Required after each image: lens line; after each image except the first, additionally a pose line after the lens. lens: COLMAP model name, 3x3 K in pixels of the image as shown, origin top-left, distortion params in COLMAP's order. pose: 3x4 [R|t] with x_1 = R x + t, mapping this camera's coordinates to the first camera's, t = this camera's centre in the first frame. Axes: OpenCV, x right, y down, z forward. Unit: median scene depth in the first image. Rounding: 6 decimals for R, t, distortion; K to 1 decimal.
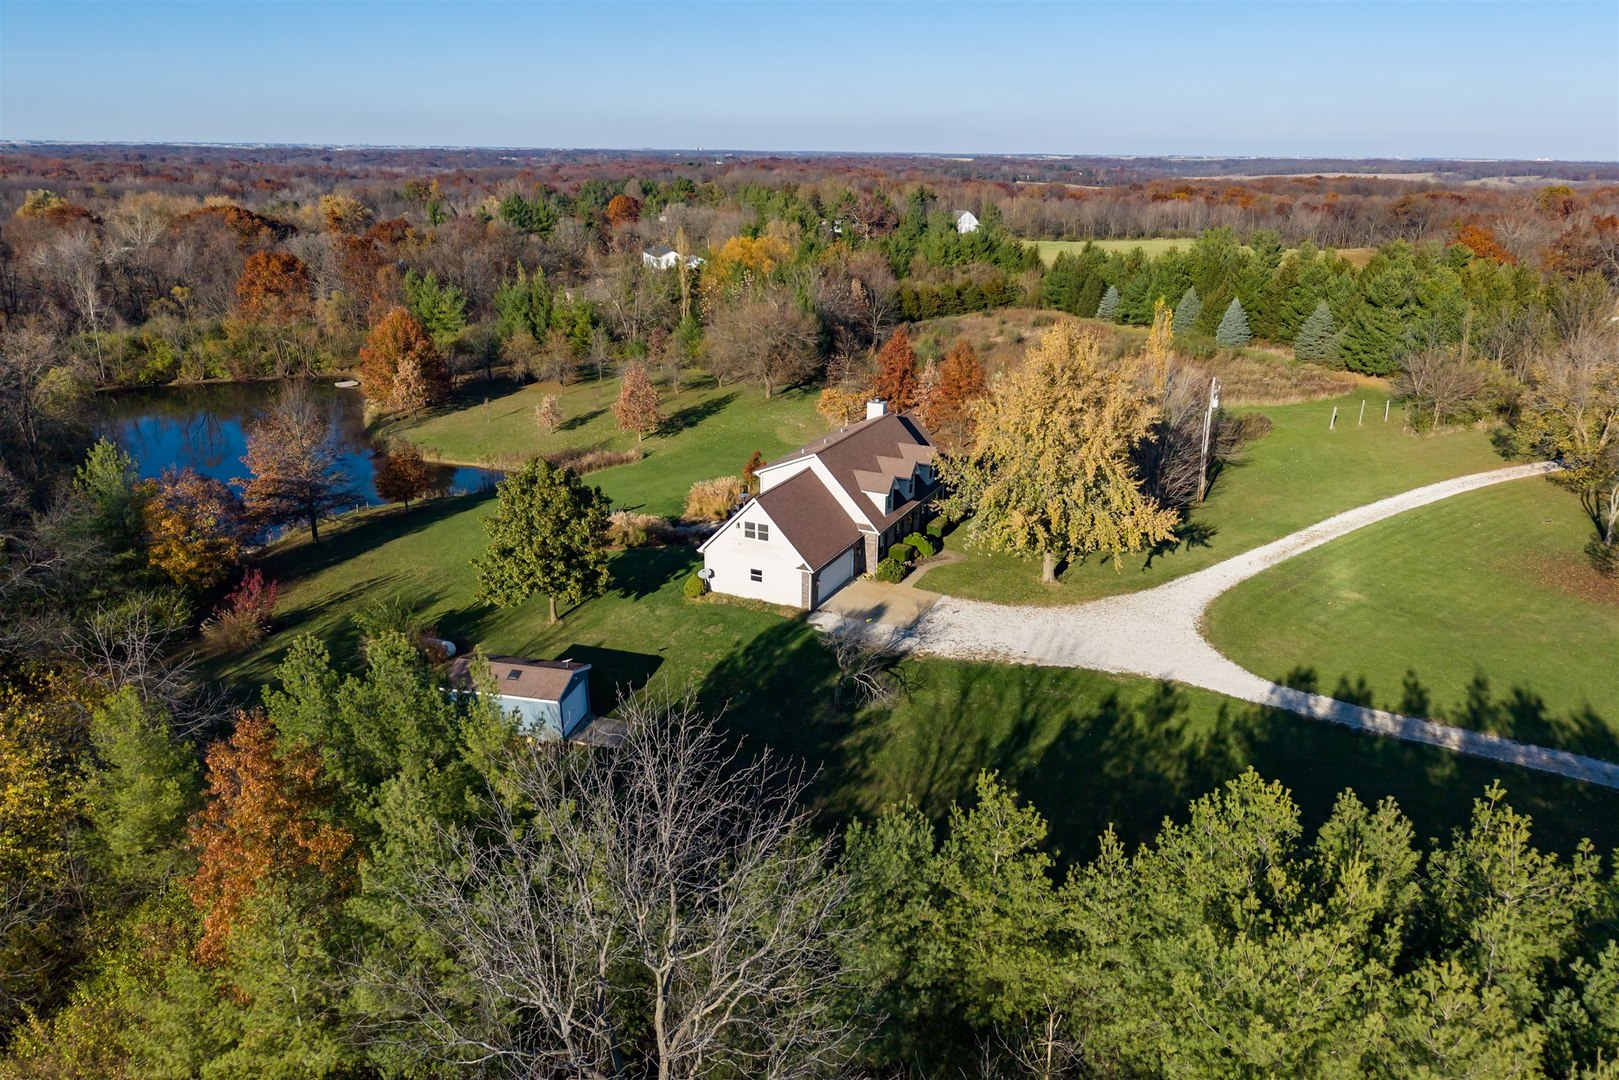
lens RADIAL K [[1078.2, 0, 808.3], [0, 1078.2, 526.0], [0, 0, 1]] dist [0.024733, -0.028830]
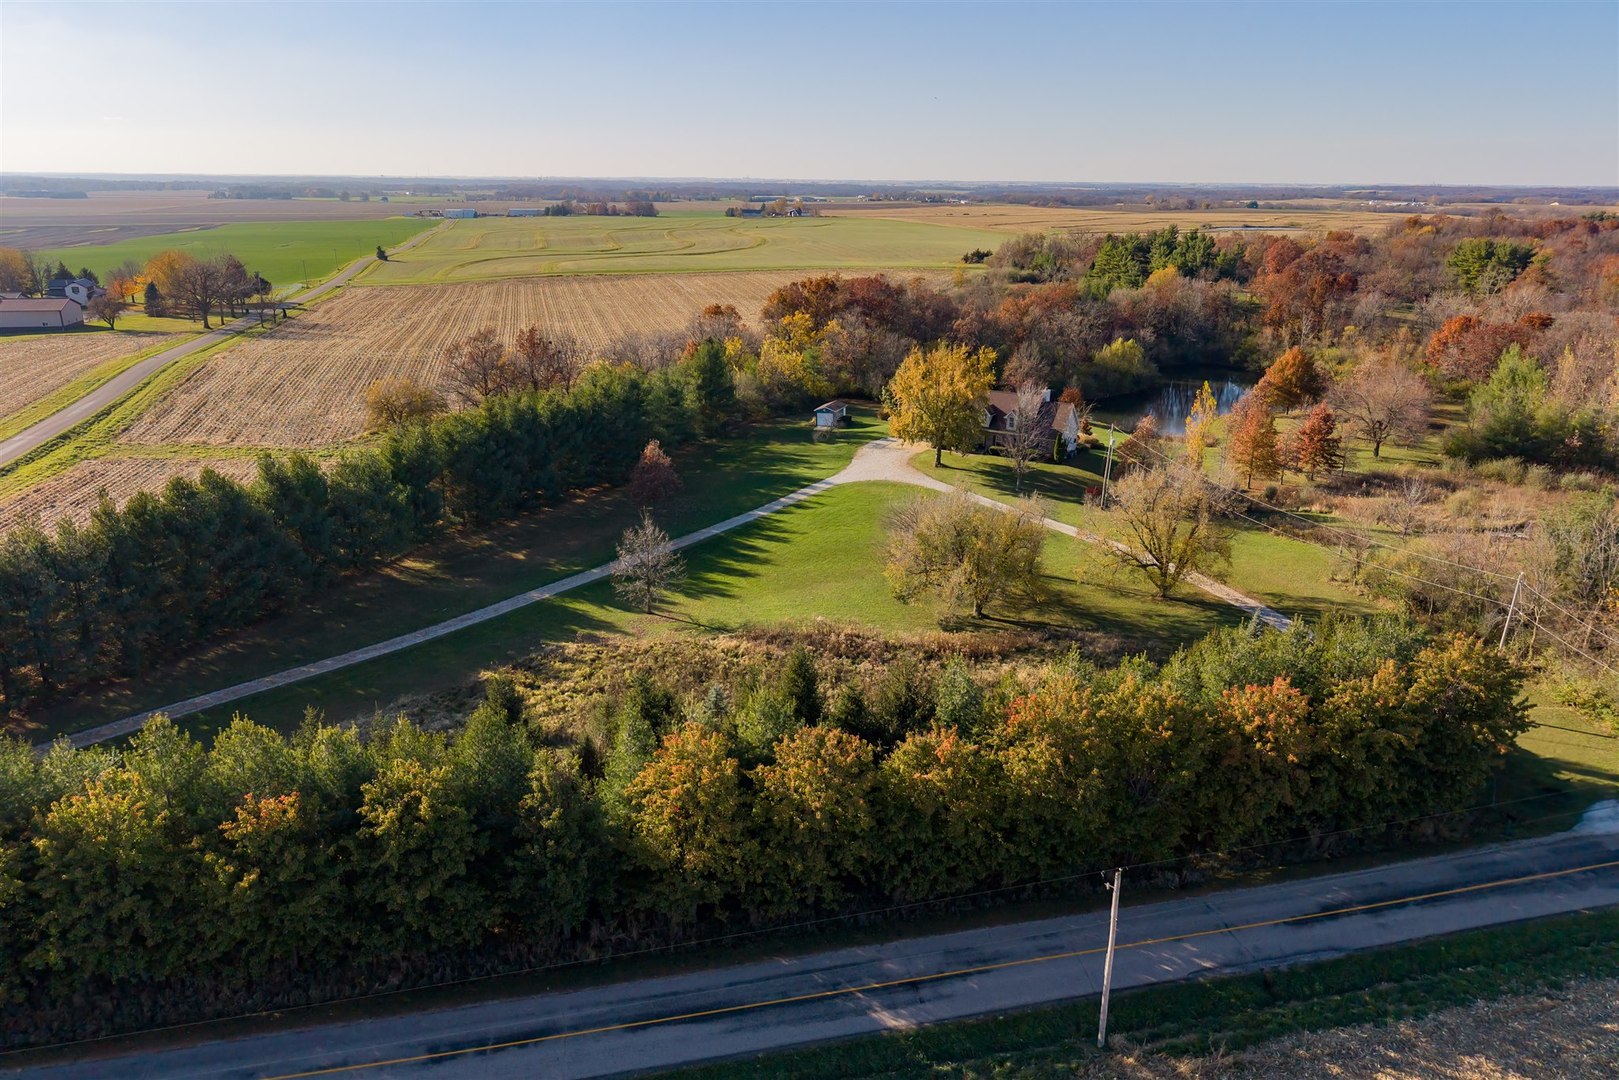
lens RADIAL K [[1078.2, 0, 801.4], [0, 1078.2, 535.2], [0, 0, 1]] dist [0.024733, -0.028830]
pose [[-0.120137, 0.294122, -0.948187, 2.235844], [-0.330850, 0.888643, 0.317572, -0.392822], [0.936005, 0.351860, -0.009449, 0.799425]]
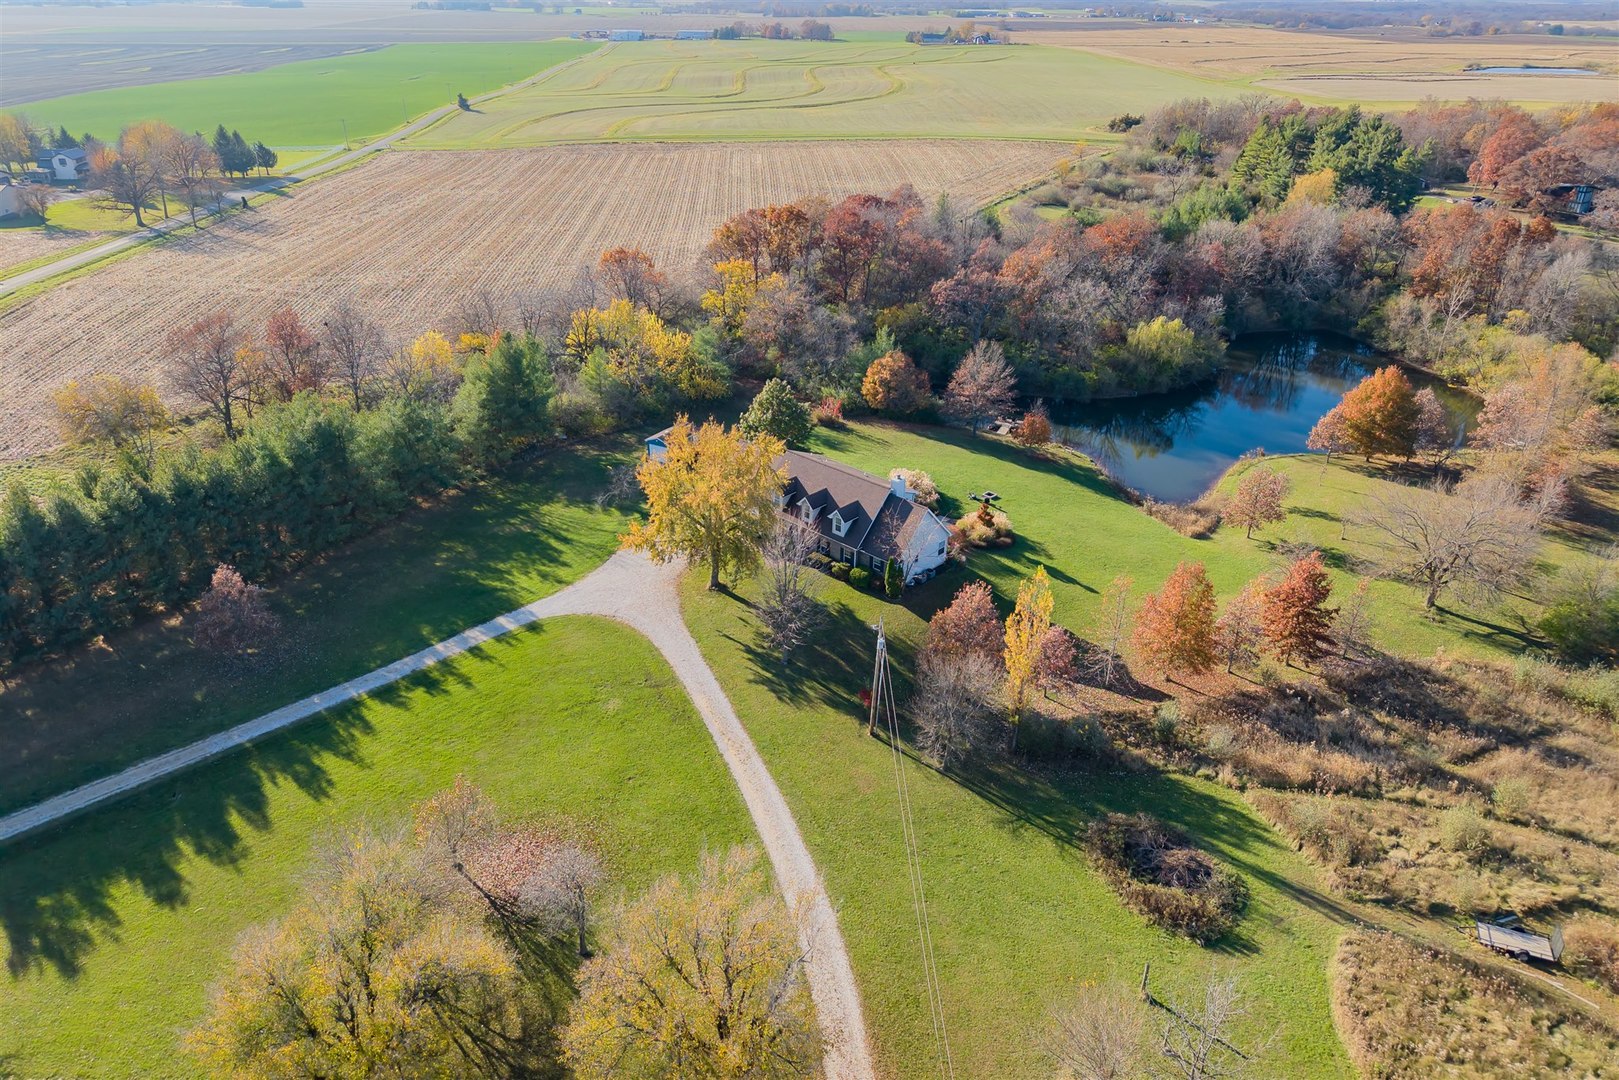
lens RADIAL K [[1078.2, 0, 804.2], [0, 1078.2, 539.0], [0, 0, 1]] dist [0.024733, -0.028830]
pose [[-0.306392, 0.418279, -0.855083, 1.367824], [-0.324048, 0.798802, 0.506861, -0.744783], [0.895051, 0.432386, -0.109204, 1.207847]]
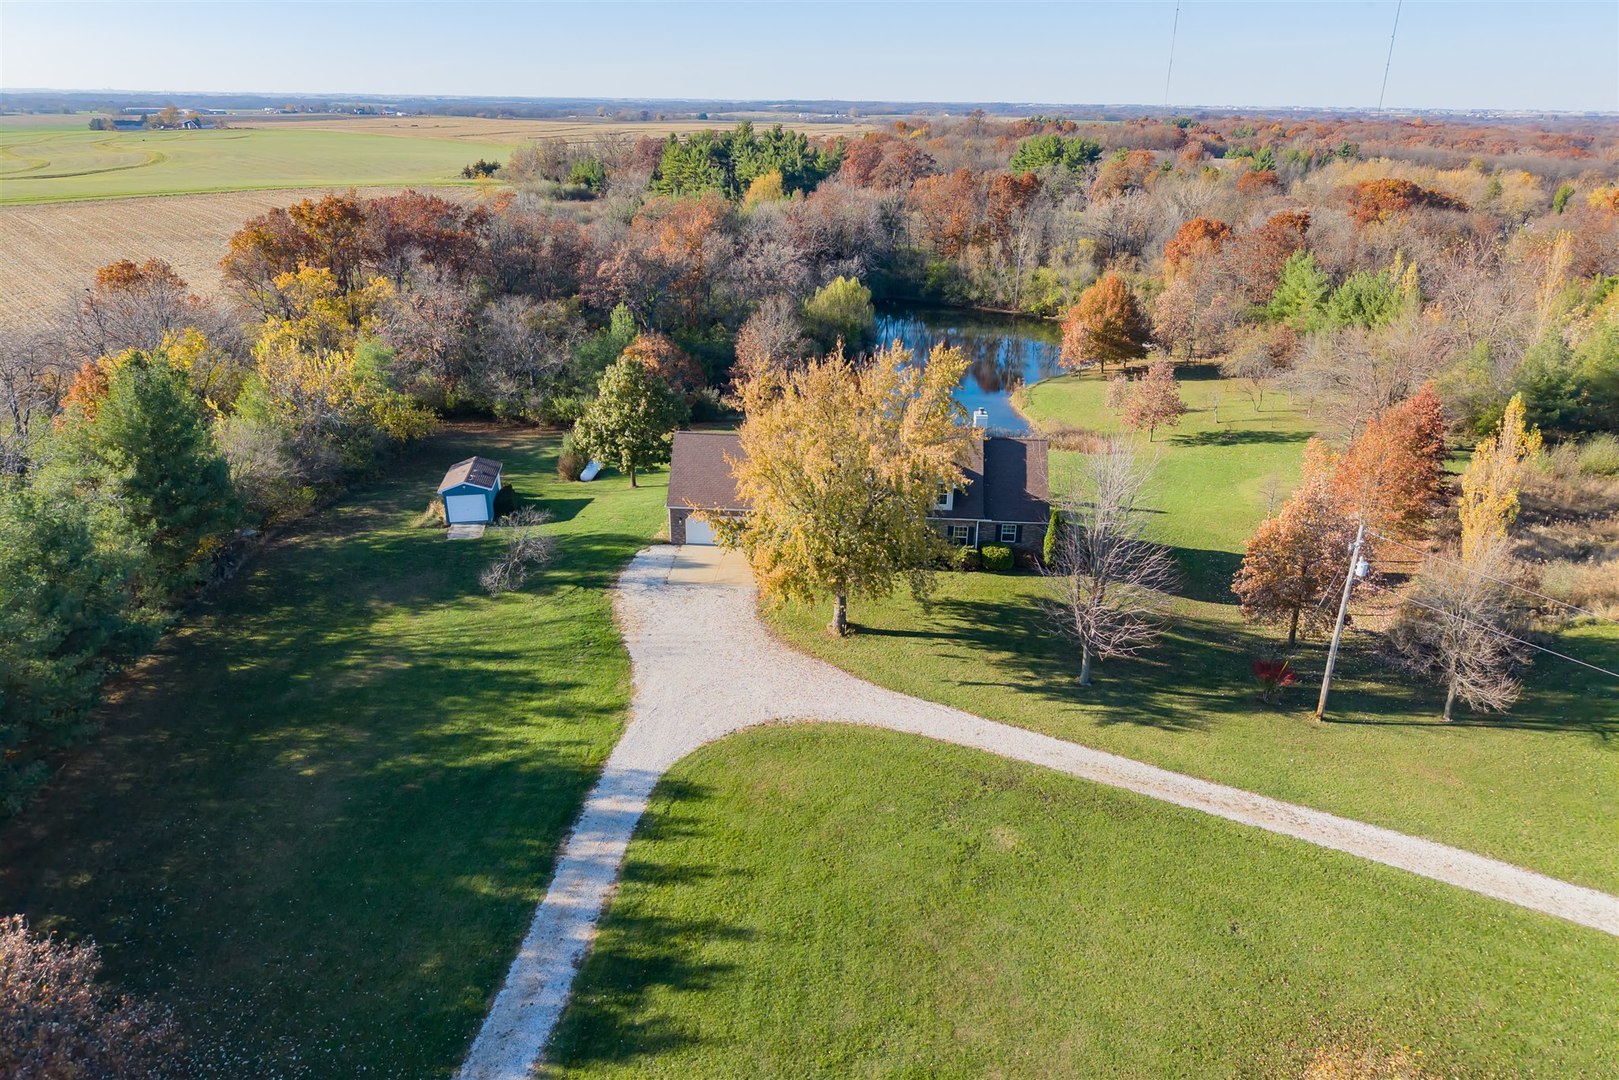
lens RADIAL K [[1078.2, 0, 807.7], [0, 1078.2, 535.0], [0, 0, 1]] dist [0.024733, -0.028830]
pose [[0.361529, 0.336408, -0.869555, 0.944965], [-0.308401, 0.923287, 0.228974, -0.207634], [0.879878, 0.185391, 0.437544, 0.562953]]
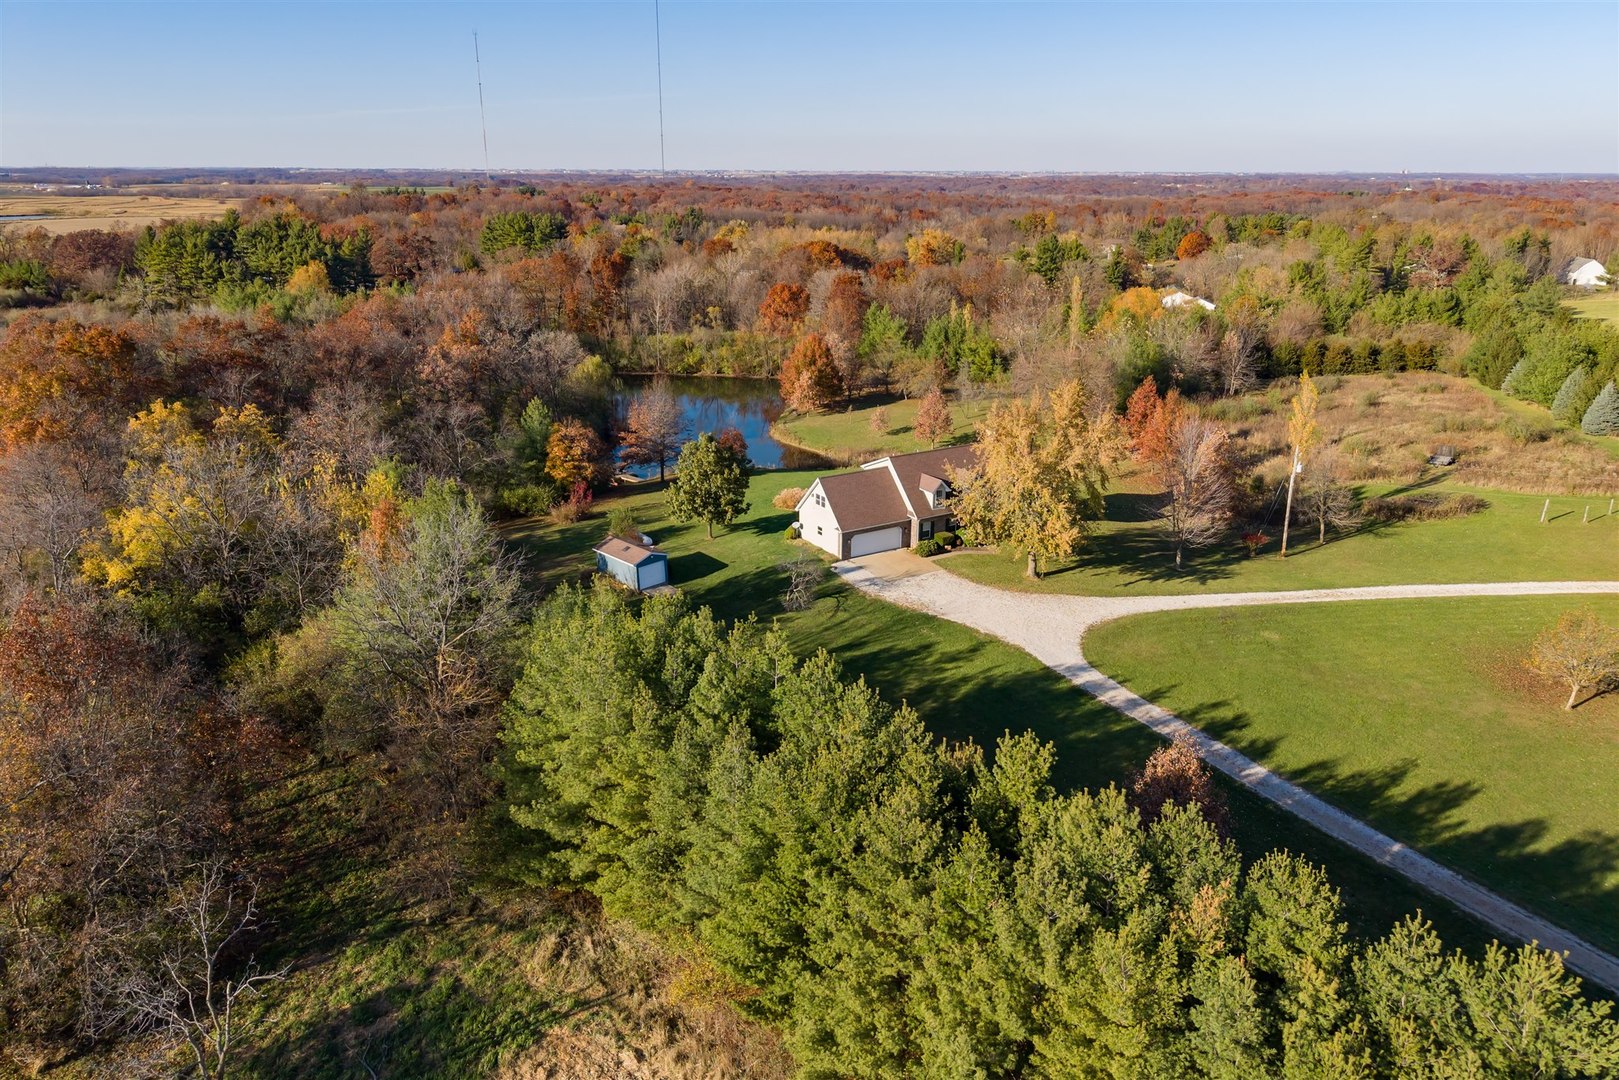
lens RADIAL K [[1078.2, 0, 808.7], [0, 1078.2, 538.6], [0, 0, 1]] dist [0.024733, -0.028830]
pose [[0.831947, 0.166310, -0.529344, 0.684463], [-0.170261, 0.984515, 0.041725, -0.003239], [0.528087, 0.055414, 0.847381, -0.260137]]
